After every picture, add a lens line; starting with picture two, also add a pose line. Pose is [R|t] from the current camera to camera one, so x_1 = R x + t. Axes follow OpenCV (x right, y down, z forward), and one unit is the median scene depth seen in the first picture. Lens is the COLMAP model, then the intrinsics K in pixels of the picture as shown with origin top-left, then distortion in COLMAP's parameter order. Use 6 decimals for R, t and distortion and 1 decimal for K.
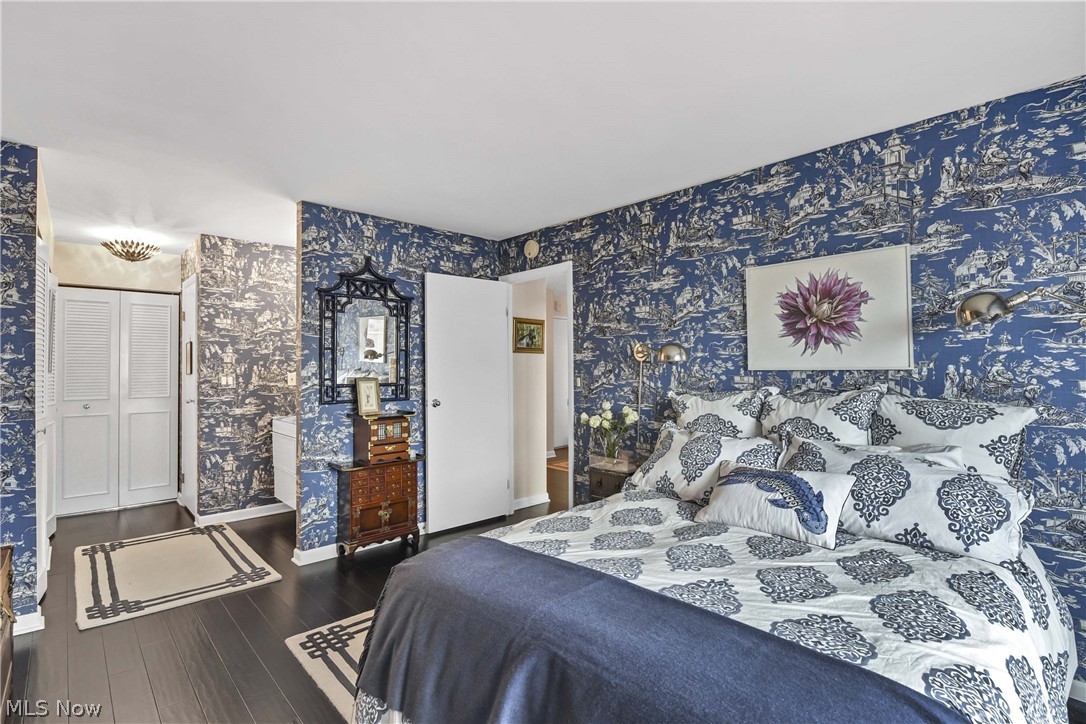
lens RADIAL K [[501.7, 0, 522.7], [0, 501.7, 360.0], [0, 0, 1]] dist [0.001239, -0.005861]
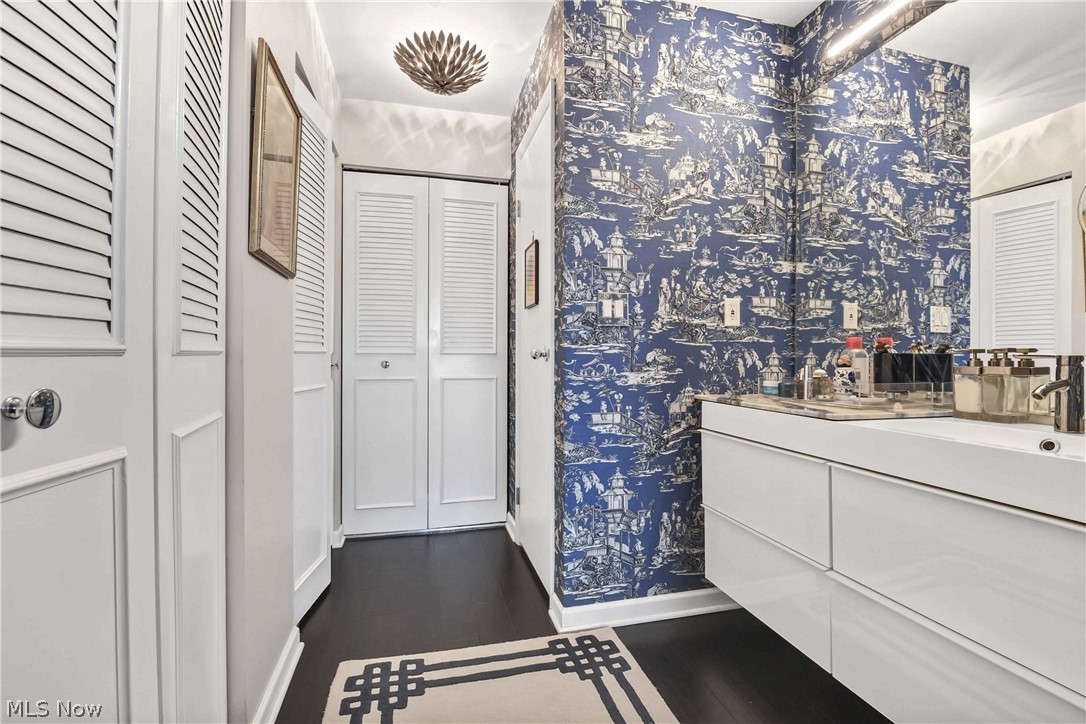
lens RADIAL K [[488.6, 0, 543.3], [0, 488.6, 356.7], [0, 0, 1]] dist [-0.008996, -0.006494]
pose [[0.887835, 0.009721, -0.460059, -0.424815], [0.000045, 0.999775, 0.021213, 0.071152], [0.460161, -0.018855, 0.887635, 0.559685]]
